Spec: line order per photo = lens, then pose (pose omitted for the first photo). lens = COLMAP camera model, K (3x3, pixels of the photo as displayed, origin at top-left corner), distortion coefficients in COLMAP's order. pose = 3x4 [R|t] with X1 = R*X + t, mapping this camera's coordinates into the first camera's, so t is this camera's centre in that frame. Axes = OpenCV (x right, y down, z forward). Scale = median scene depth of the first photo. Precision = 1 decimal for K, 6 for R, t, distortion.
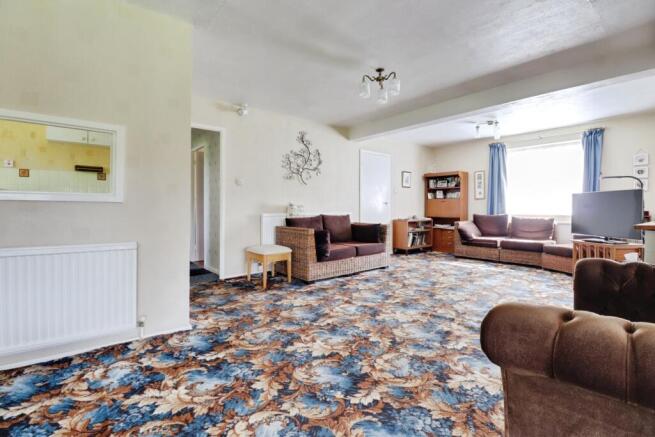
lens RADIAL K [[305.7, 0, 331.6], [0, 305.7, 215.1], [0, 0, 1]] dist [-0.001586, -0.013612]
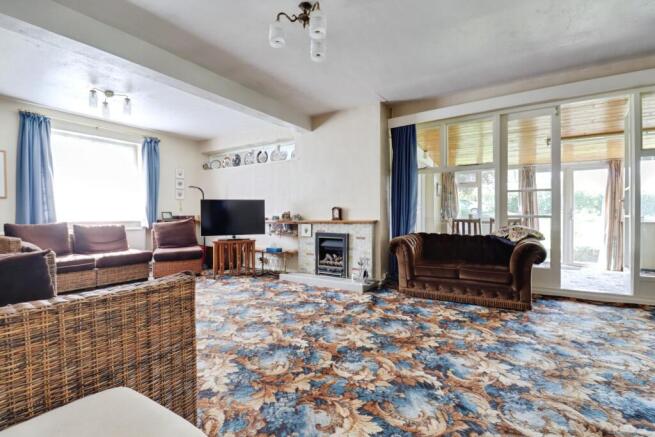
lens RADIAL K [[305.7, 0, 331.6], [0, 305.7, 215.1], [0, 0, 1]] dist [-0.001586, -0.013612]
pose [[-0.300398, -0.000756, 0.953814, -0.343521], [0.027715, 0.999571, 0.009521, -0.010909], [-0.953411, 0.029295, -0.300248, 0.789721]]
